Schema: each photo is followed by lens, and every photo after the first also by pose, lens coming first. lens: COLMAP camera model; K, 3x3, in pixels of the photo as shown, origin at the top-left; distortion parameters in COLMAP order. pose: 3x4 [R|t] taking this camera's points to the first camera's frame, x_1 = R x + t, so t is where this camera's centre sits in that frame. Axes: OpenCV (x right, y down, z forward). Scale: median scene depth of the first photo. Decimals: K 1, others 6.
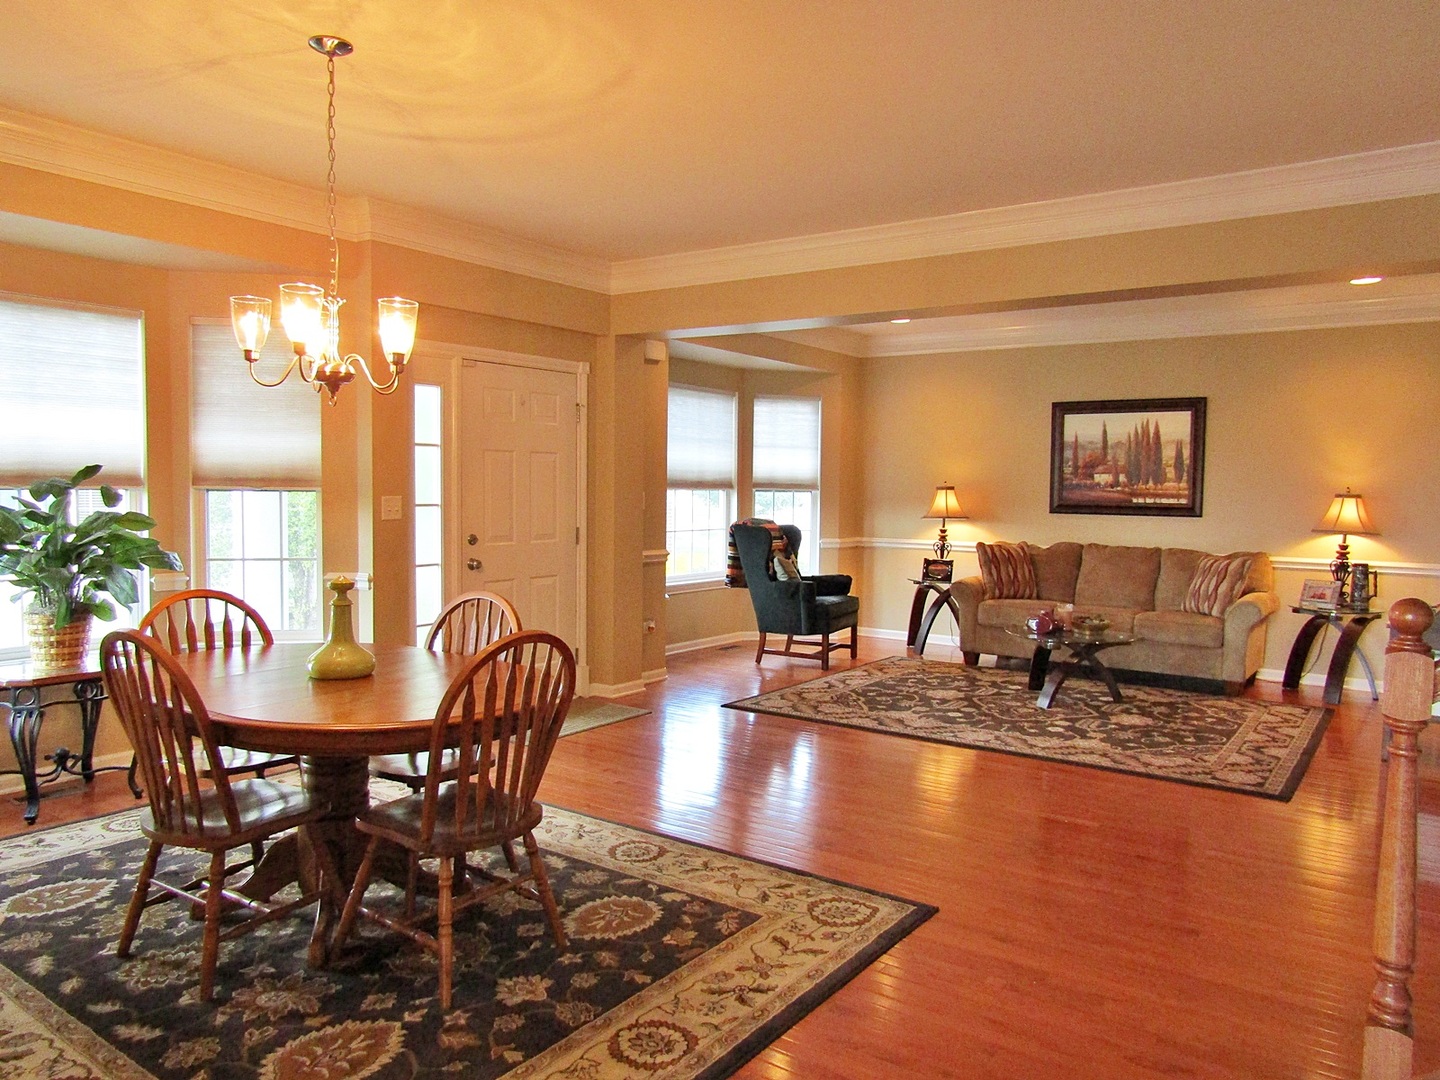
lens RADIAL K [[1018.4, 0, 718.9], [0, 1018.4, 538.7], [0, 0, 1]] dist [-0.018321, 0.015268]
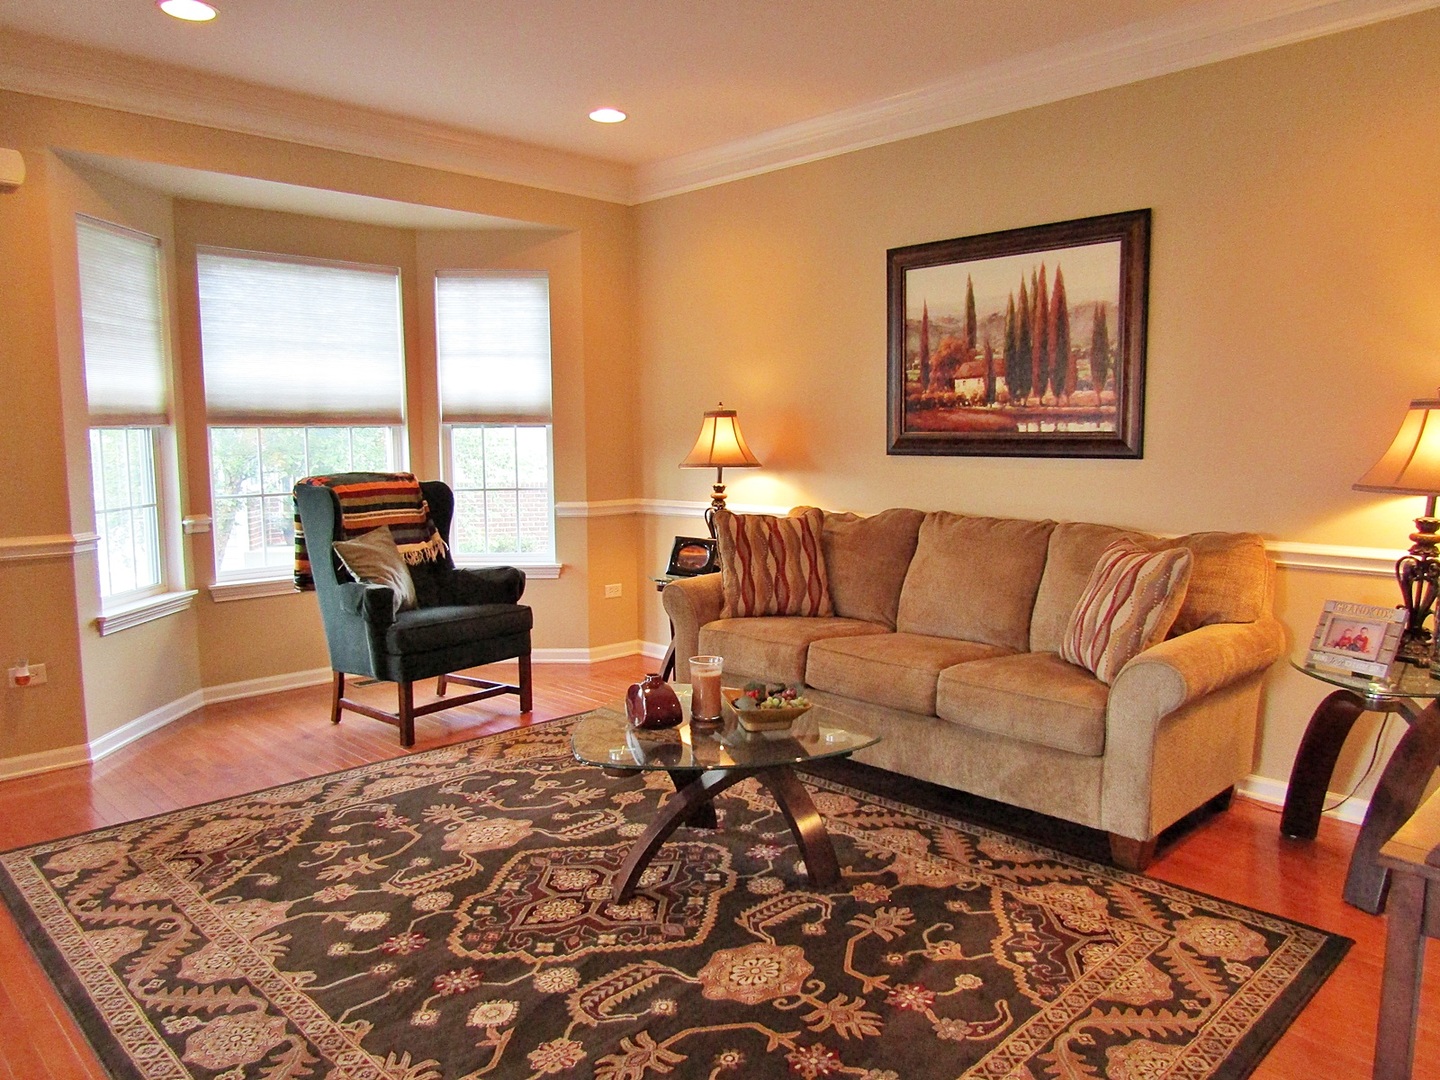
lens RADIAL K [[1018.4, 0, 715.8], [0, 1018.4, 535.5], [0, 0, 1]] dist [-0.018321, 0.015268]
pose [[0.982666, -0.002518, -0.185366, 0.392745], [0.012053, 0.998660, 0.050329, -0.012096], [0.184990, -0.051691, 0.981380, 0.515884]]
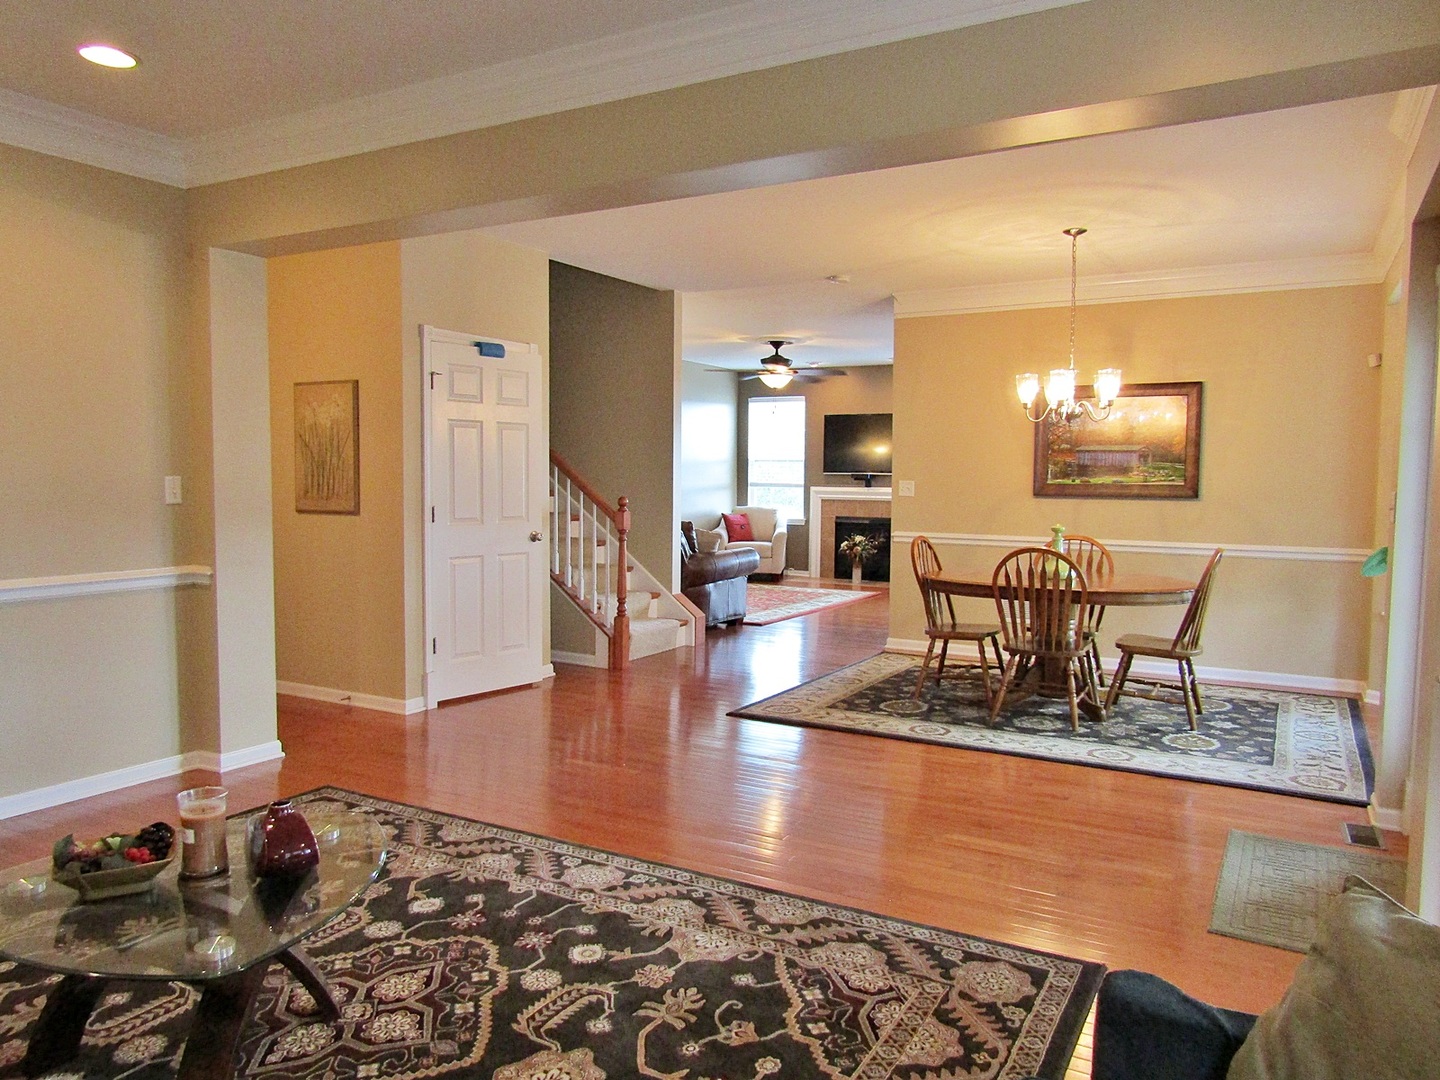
lens RADIAL K [[1018.4, 0, 698.4], [0, 1018.4, 549.9], [0, 0, 1]] dist [-0.018321, 0.015268]
pose [[-0.996072, -0.020204, -0.086213, 0.191617], [-0.031066, 0.991471, 0.126569, -0.056502], [0.082920, 0.128750, -0.988204, 1.219181]]
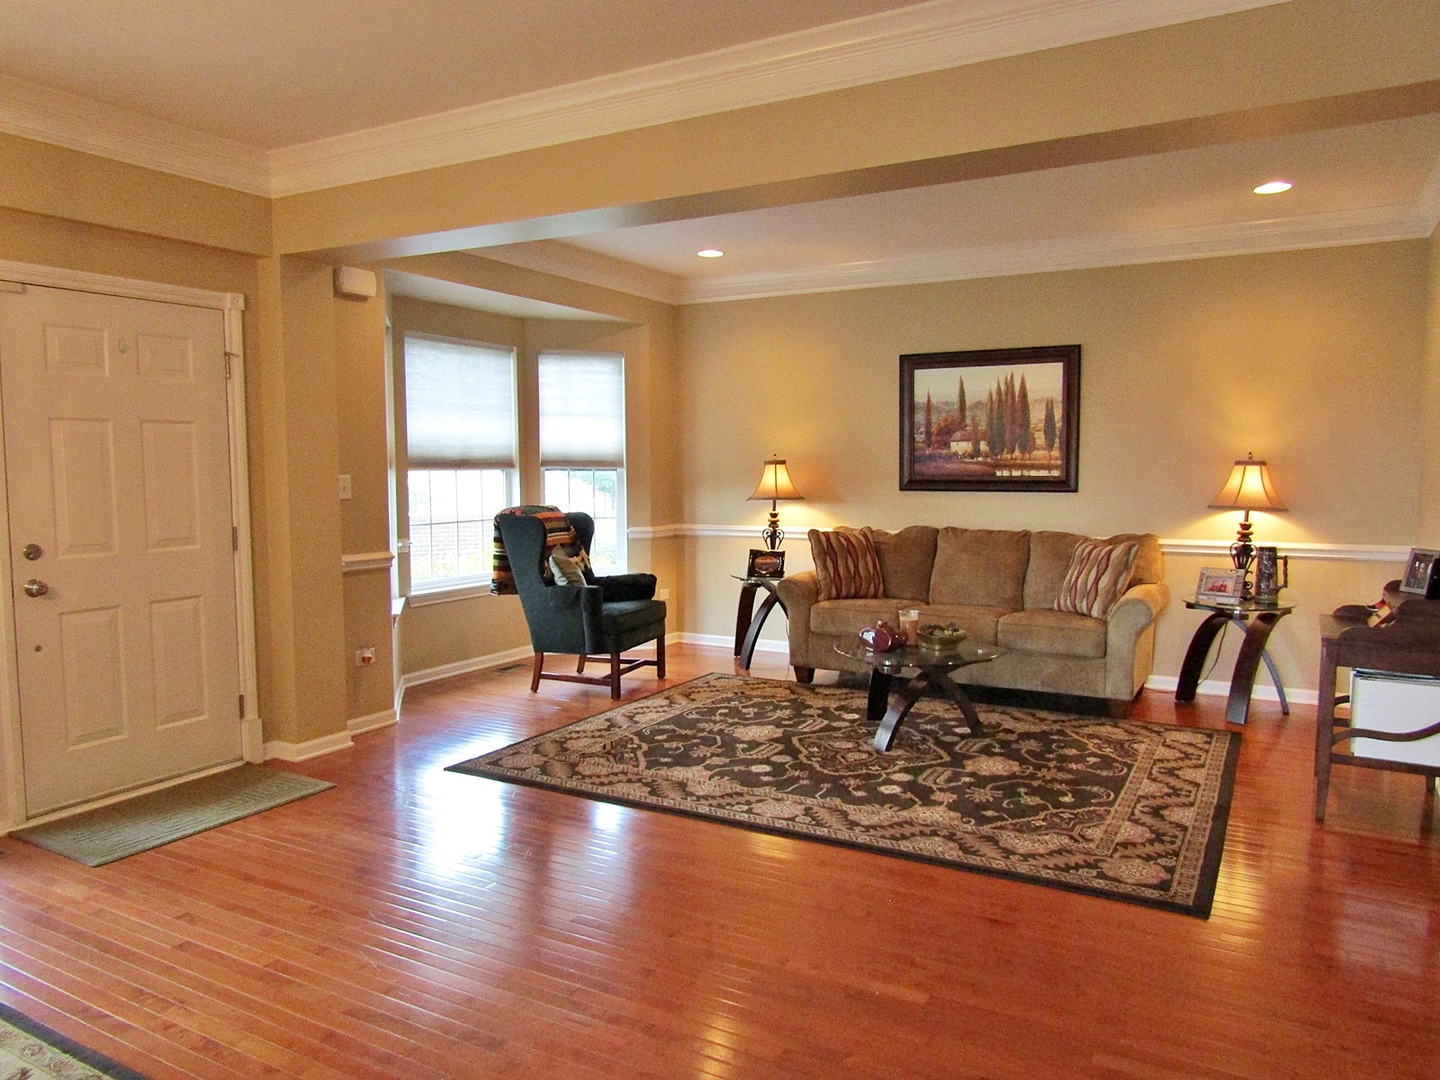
lens RADIAL K [[1018.4, 0, 715.6], [0, 1018.4, 535.2], [0, 0, 1]] dist [-0.018321, 0.015268]
pose [[0.994546, -0.024873, 0.101287, 0.109593], [0.022978, 0.999539, 0.019834, -0.010317], [-0.101734, -0.017399, 0.994660, 0.230683]]
